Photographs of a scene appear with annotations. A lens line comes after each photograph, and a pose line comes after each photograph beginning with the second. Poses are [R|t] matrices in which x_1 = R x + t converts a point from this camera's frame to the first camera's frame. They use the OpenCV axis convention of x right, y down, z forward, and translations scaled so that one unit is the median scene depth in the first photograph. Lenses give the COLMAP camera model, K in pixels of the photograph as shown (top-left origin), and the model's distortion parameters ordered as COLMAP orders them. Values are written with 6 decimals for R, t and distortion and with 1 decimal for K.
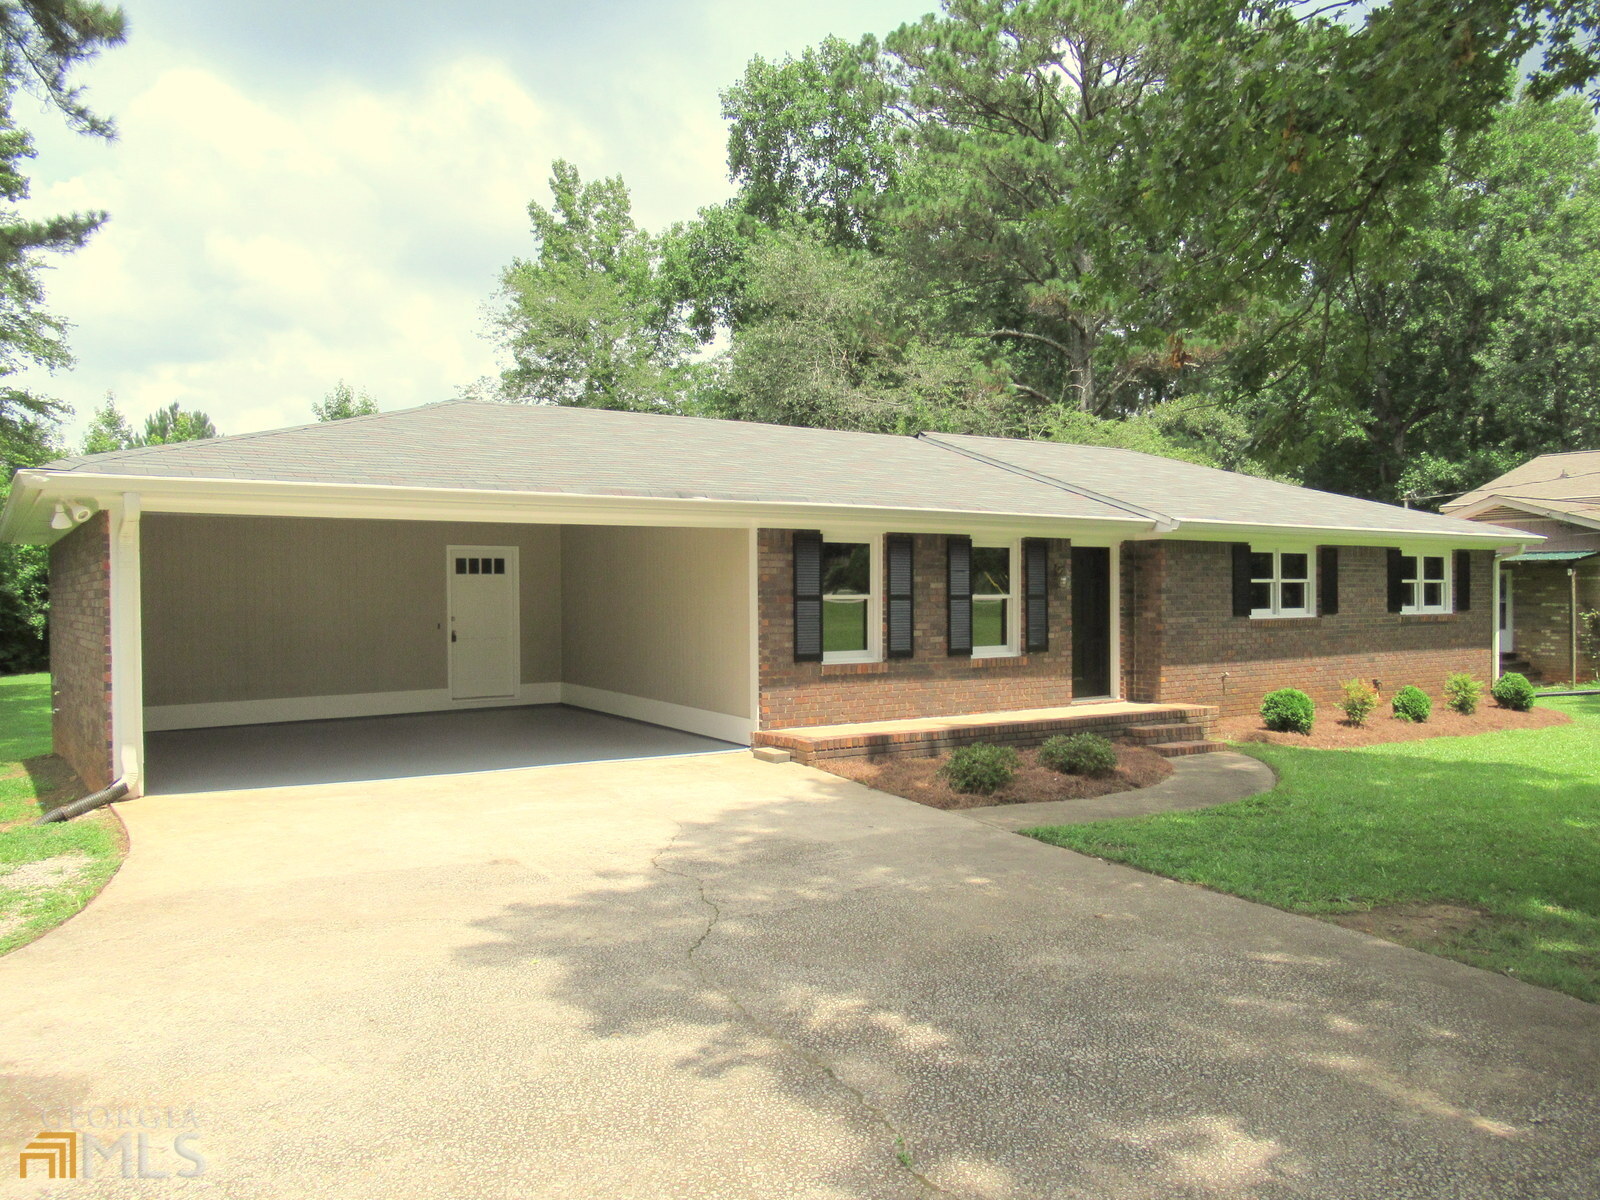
lens RADIAL K [[1215.0, 0, 800.0], [0, 1215.0, 600.0], [0, 0, 1]] dist [0.006871, -0.000210]
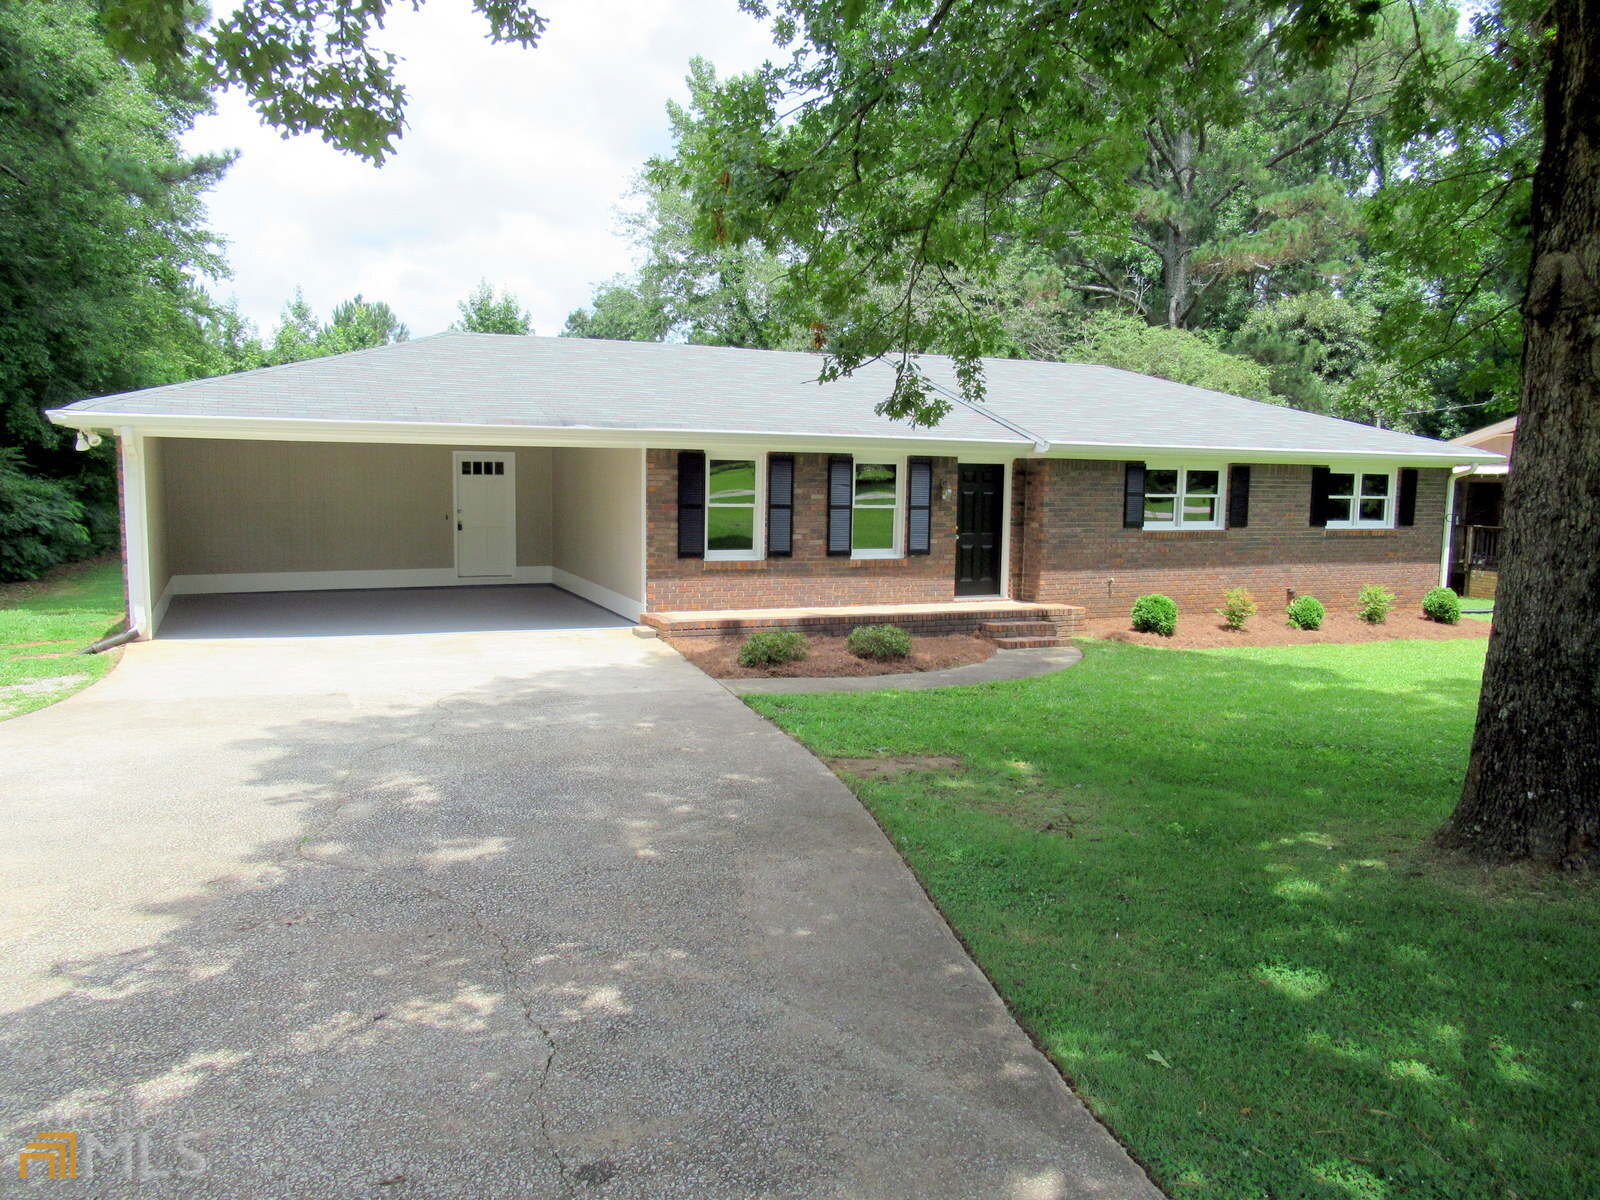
lens RADIAL K [[1215.0, 0, 800.0], [0, 1215.0, 600.0], [0, 0, 1]] dist [0.006871, -0.000210]
pose [[0.986366, 0.039051, -0.159866, 0.265331], [-0.023355, 0.994822, 0.098908, -0.026253], [0.162901, -0.093826, 0.982171, -0.160806]]
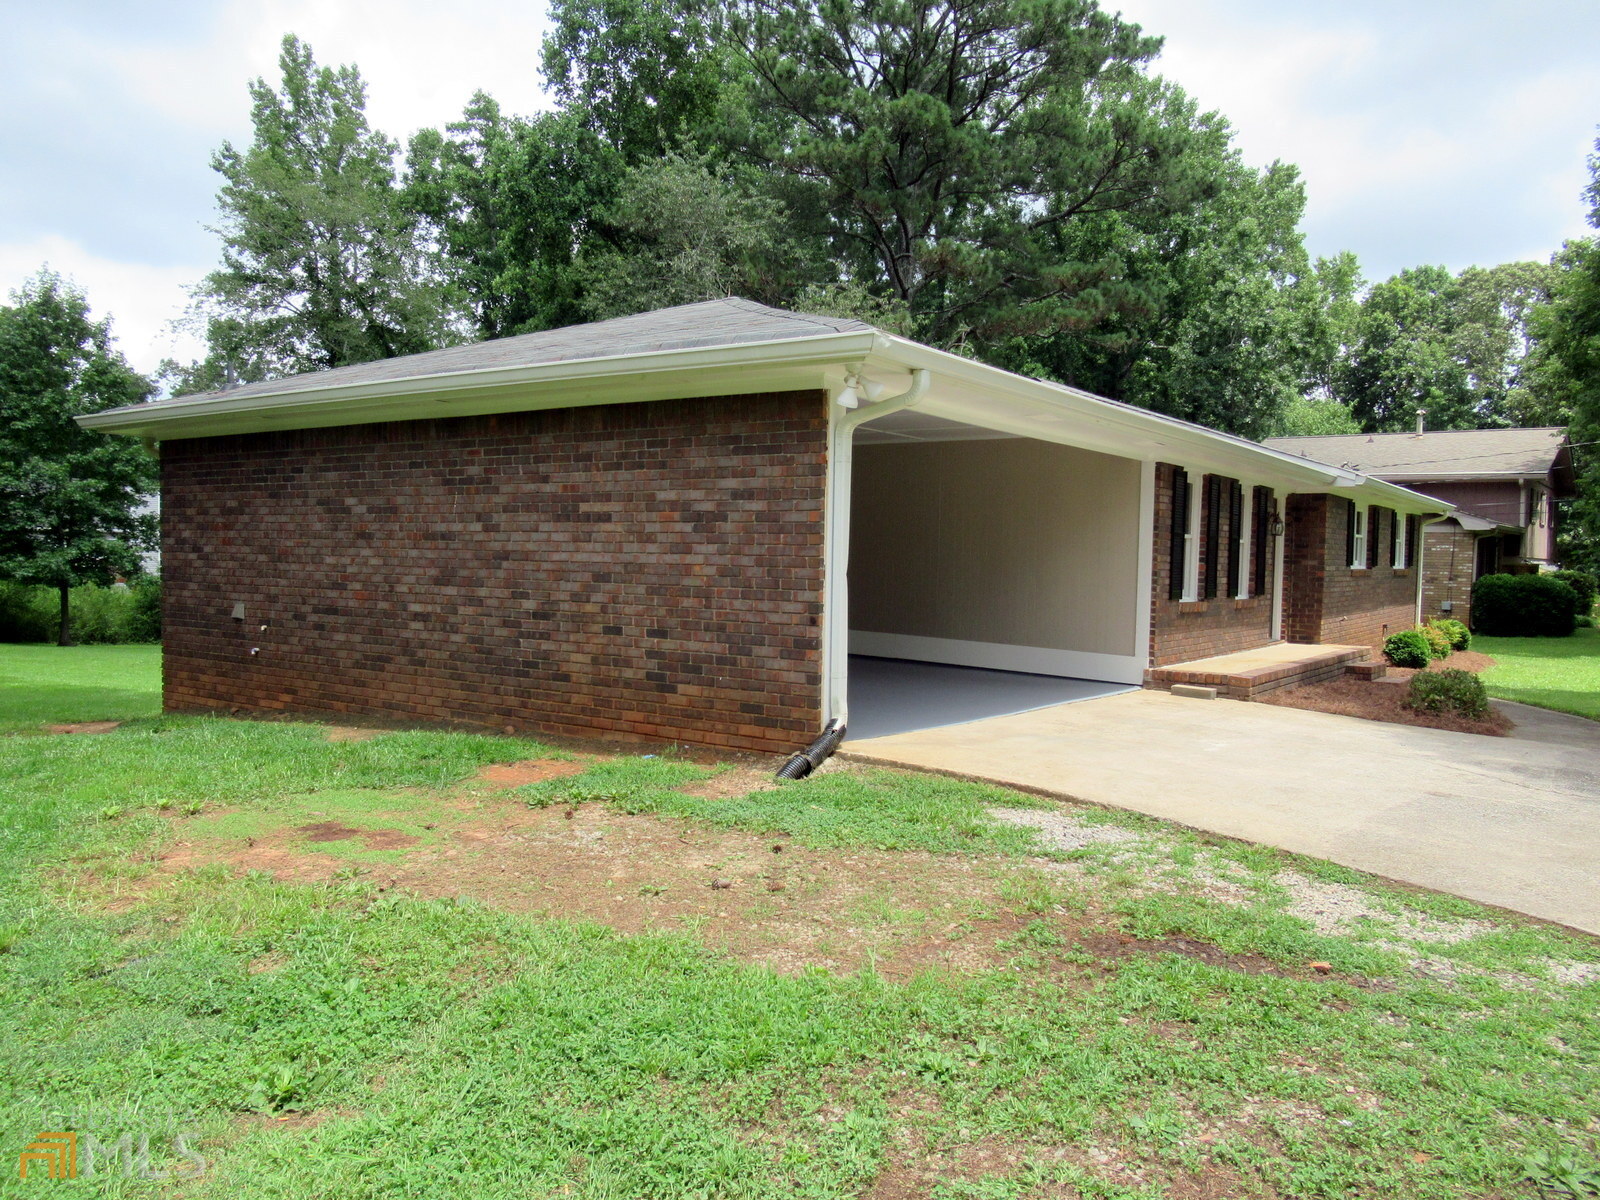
lens RADIAL K [[1198.8, 0, 779.8], [0, 1198.8, 621.3], [0, 0, 1]] dist [-0.000371, 0.046737]
pose [[0.946403, 0.008222, 0.322883, -0.522642], [-0.026135, 0.998347, 0.051180, 0.022986], [-0.321928, -0.056876, 0.945054, 0.148886]]
